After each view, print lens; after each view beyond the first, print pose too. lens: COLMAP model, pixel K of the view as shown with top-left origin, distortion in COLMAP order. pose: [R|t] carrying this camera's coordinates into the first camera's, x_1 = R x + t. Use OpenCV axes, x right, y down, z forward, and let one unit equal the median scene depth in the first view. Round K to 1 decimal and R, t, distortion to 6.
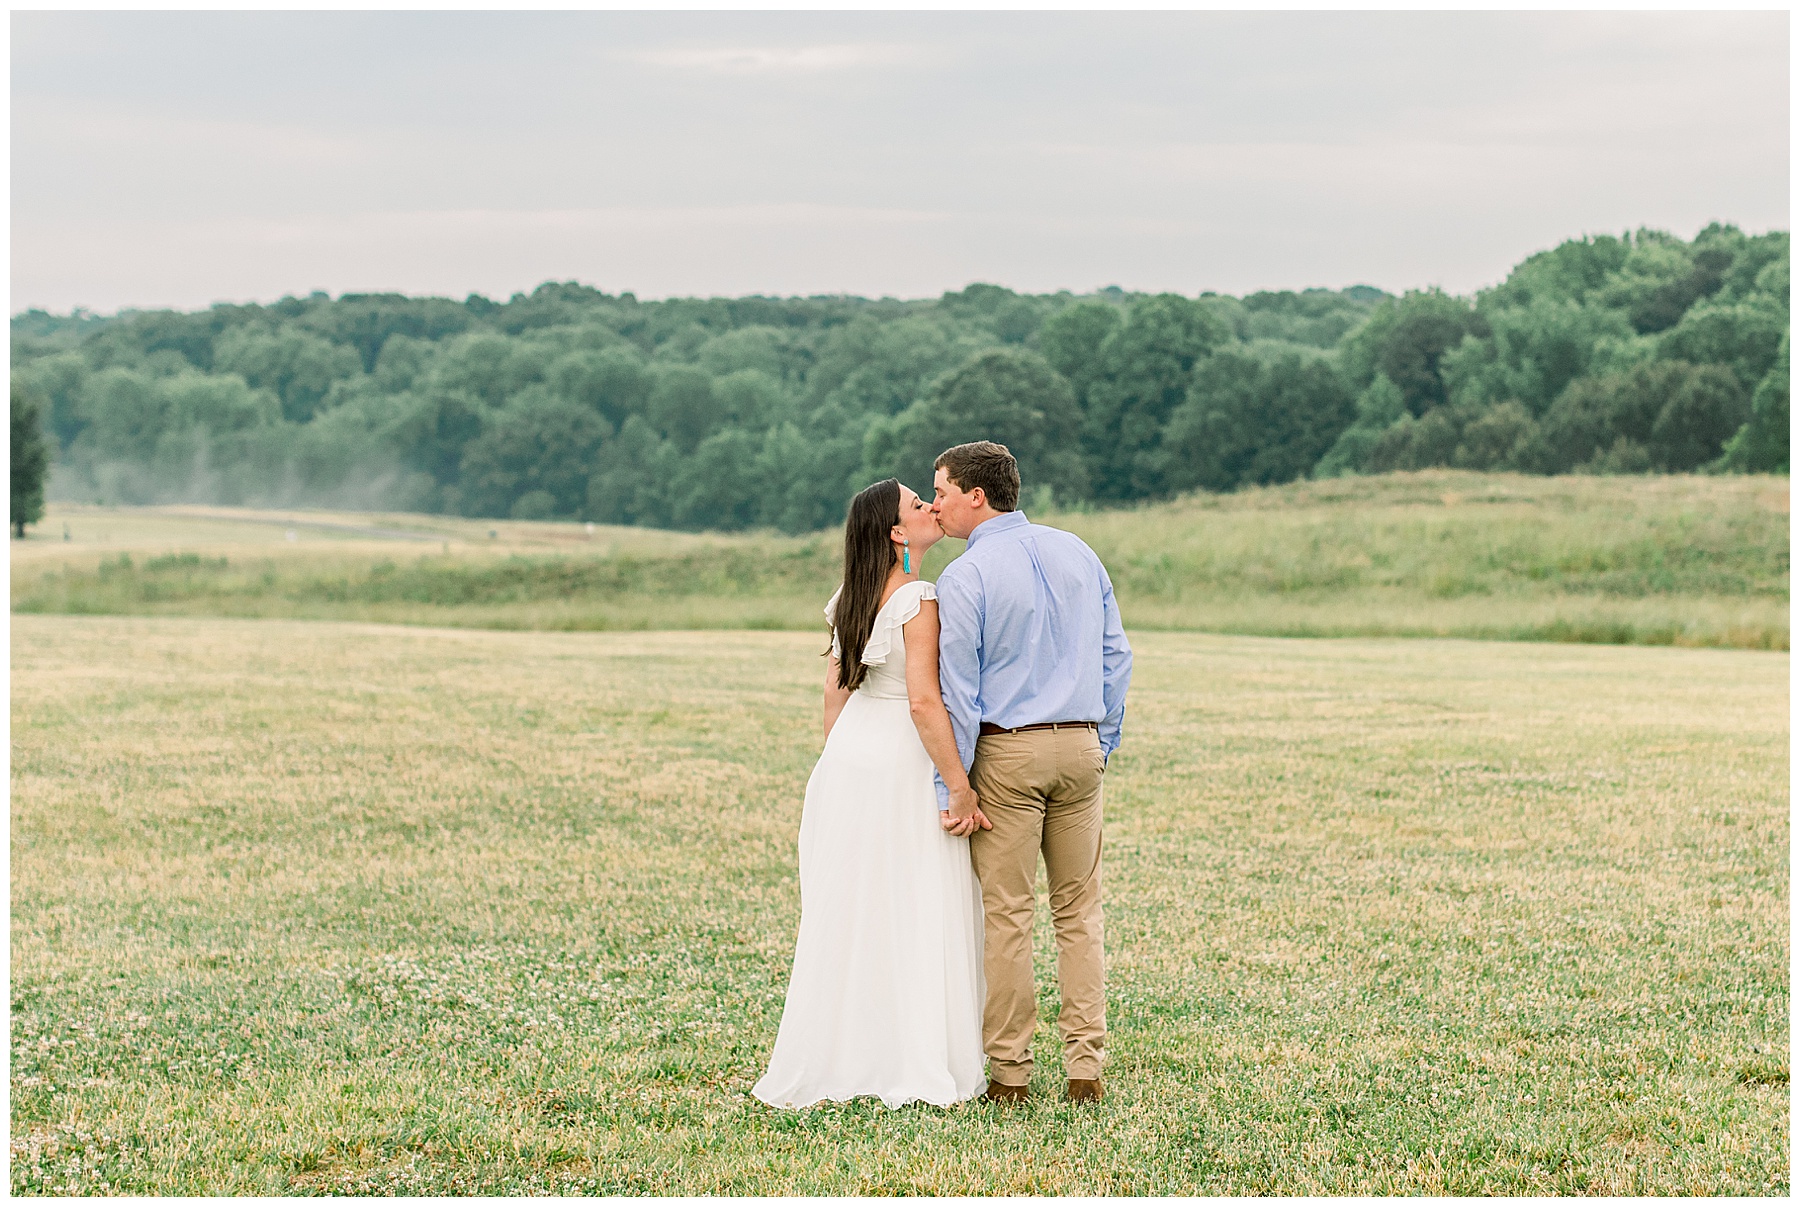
lens RADIAL K [[3360.3, 0, 967.1], [0, 3360.3, 604.8], [0, 0, 1]] dist [0.020621, -0.073064]
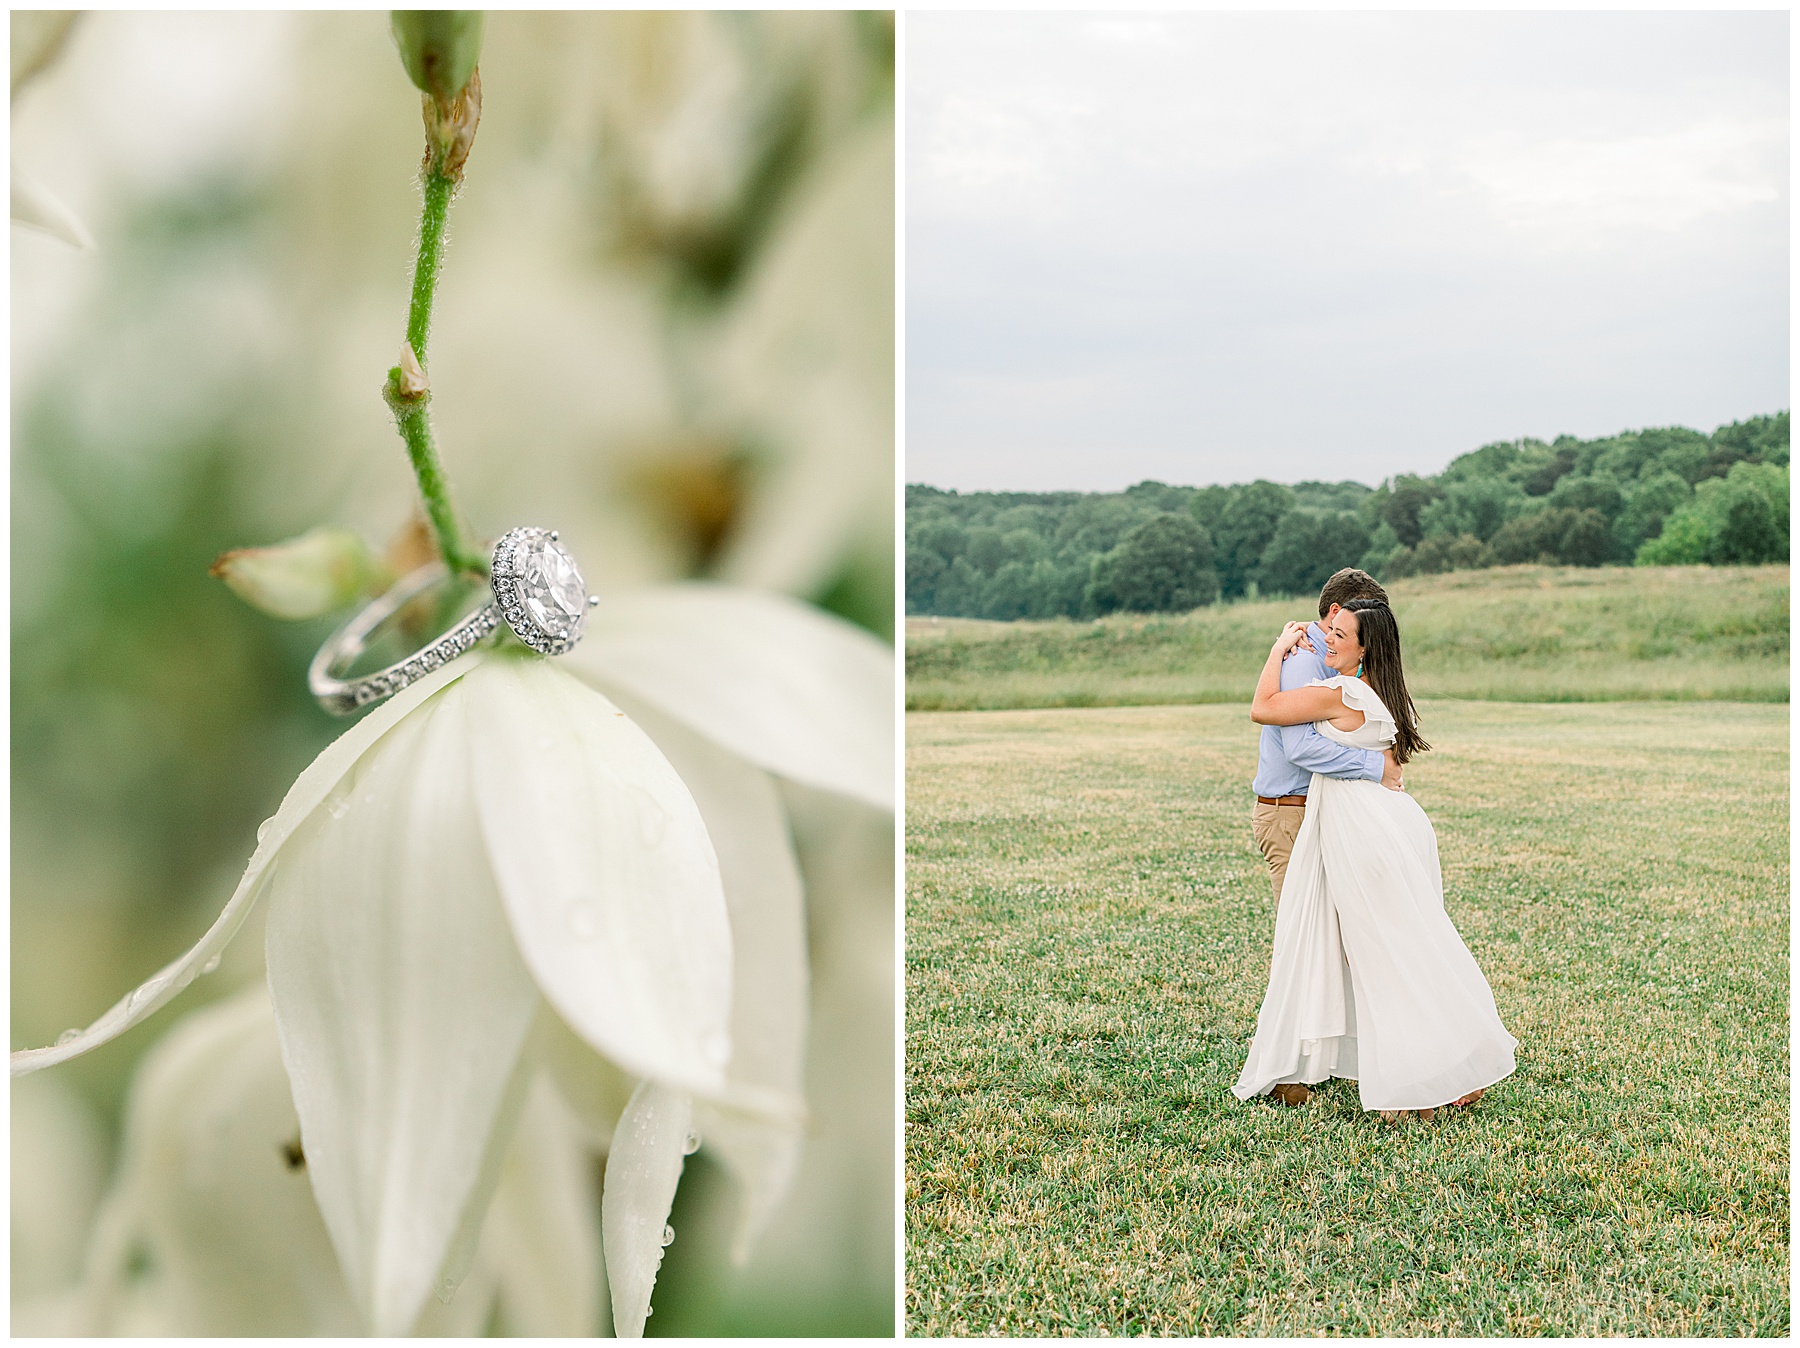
lens RADIAL K [[2688.5, 0, 900.0], [0, 2688.5, 674.0], [0, 0, 1]] dist [-0.426555, -0.006510]
pose [[0.992038, -0.022008, -0.123998, 0.042903], [0.022002, 0.999757, -0.001418, 0.006463], [0.123999, -0.001321, 0.992281, -0.394631]]
